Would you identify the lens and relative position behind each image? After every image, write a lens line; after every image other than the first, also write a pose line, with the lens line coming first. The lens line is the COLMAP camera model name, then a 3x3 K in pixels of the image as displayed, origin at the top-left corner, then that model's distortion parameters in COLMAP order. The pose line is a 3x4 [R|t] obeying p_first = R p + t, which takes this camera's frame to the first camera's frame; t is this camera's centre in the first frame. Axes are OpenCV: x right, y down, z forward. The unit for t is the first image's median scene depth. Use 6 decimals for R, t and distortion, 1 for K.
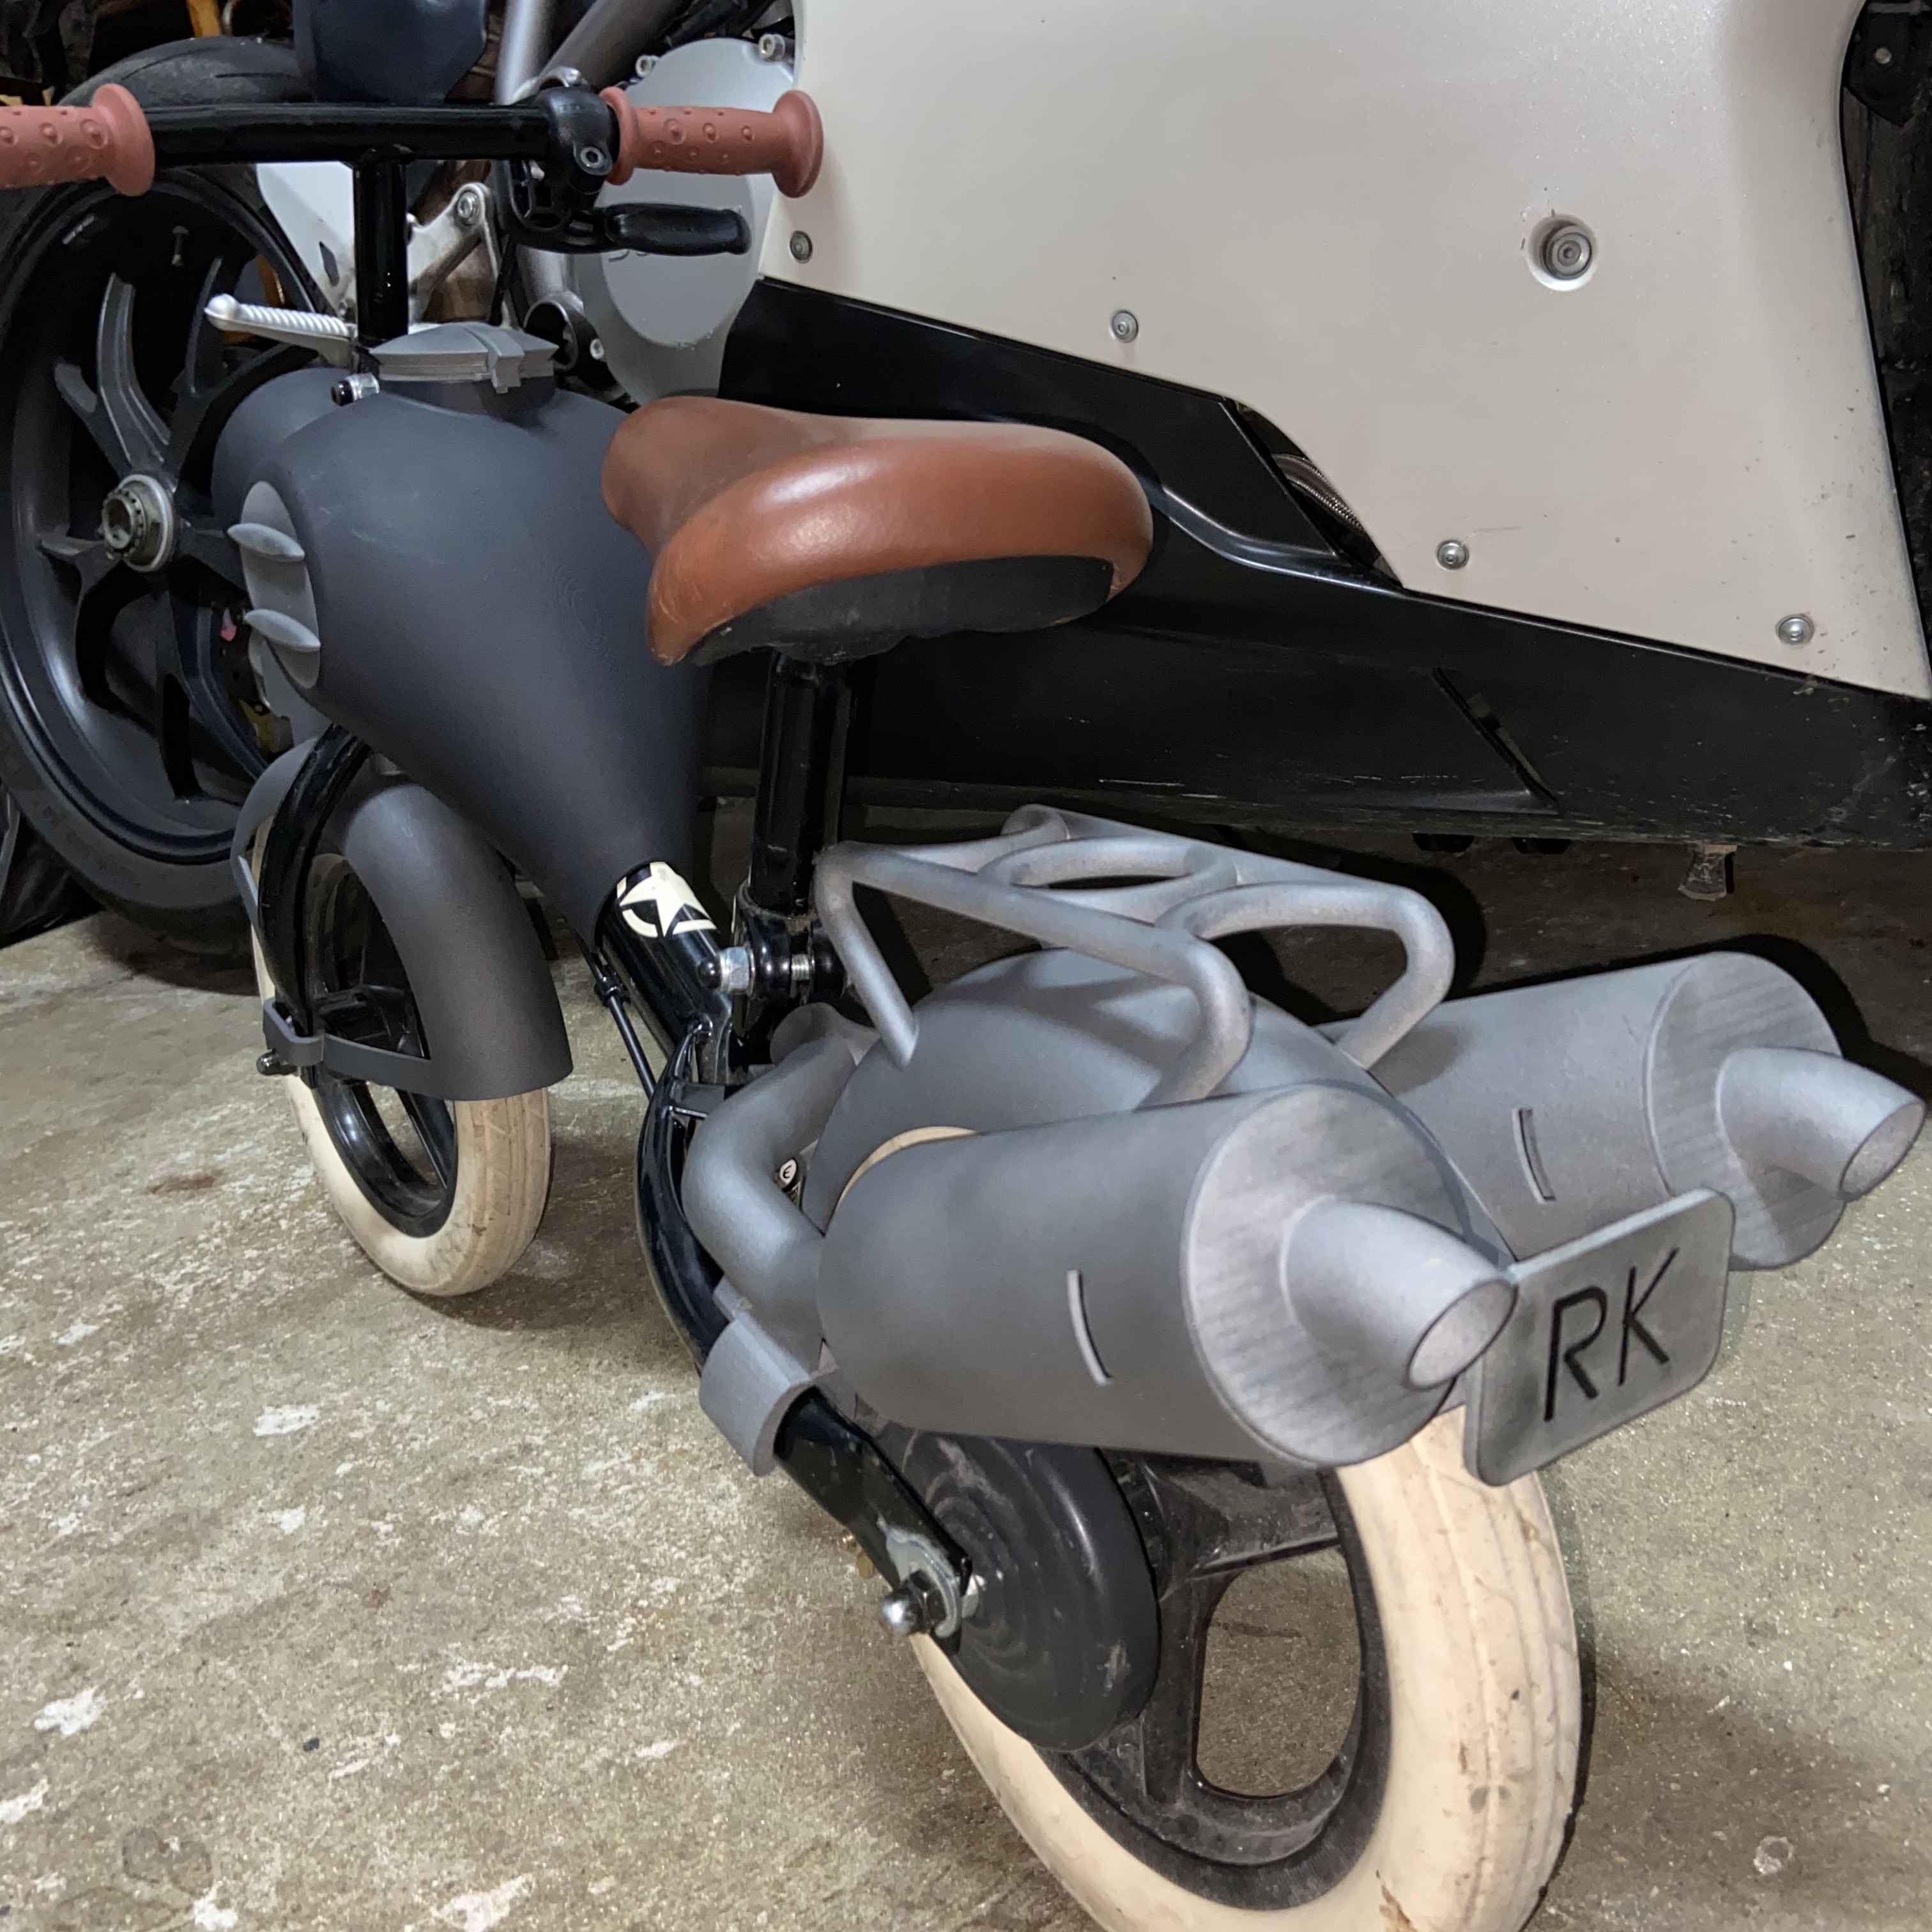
lens RADIAL K [[2157.6, 0, 966.0], [0, 2157.6, 966.0], [0, 0, 1]] dist [0.013366, 0.011127]
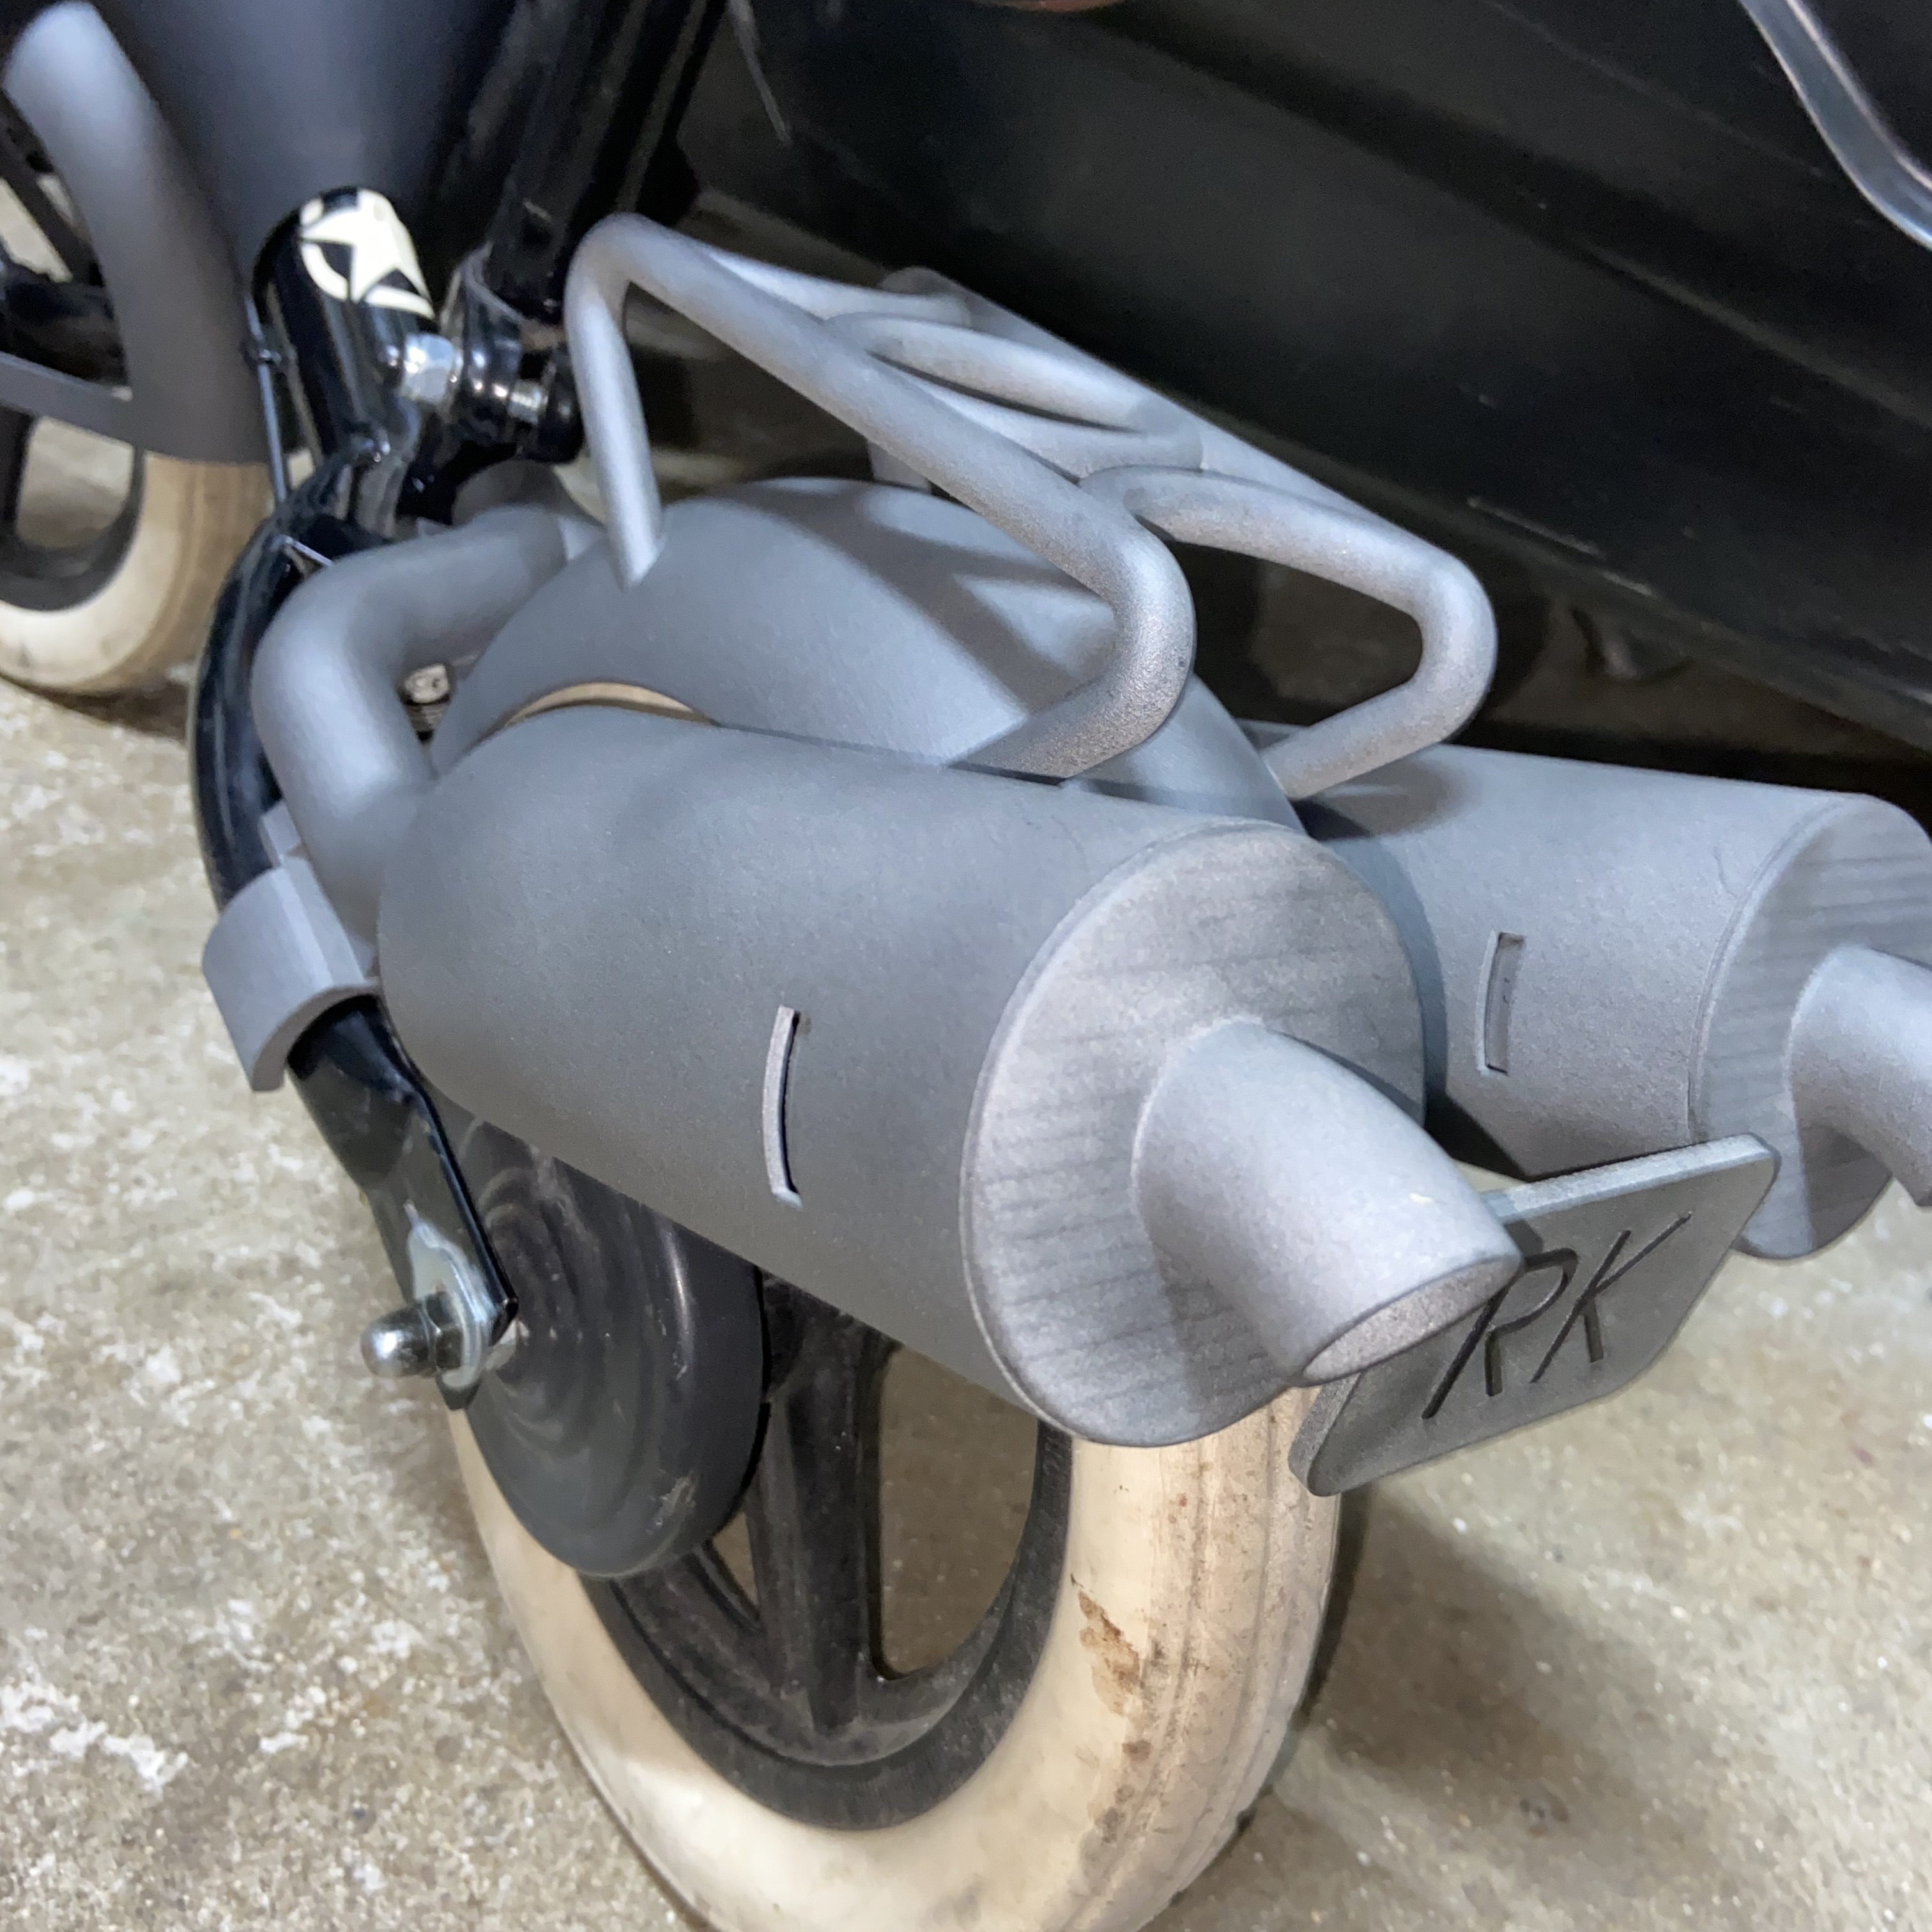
lens RADIAL K [[2157.6, 0, 966.0], [0, 2157.6, 966.0], [0, 0, 1]] dist [0.013366, 0.011127]
pose [[0.946919, 0.283705, 0.151184, 0.003070], [-0.306855, 0.937872, 0.161974, 0.018153], [-0.095839, -0.199768, 0.975145, 0.341631]]
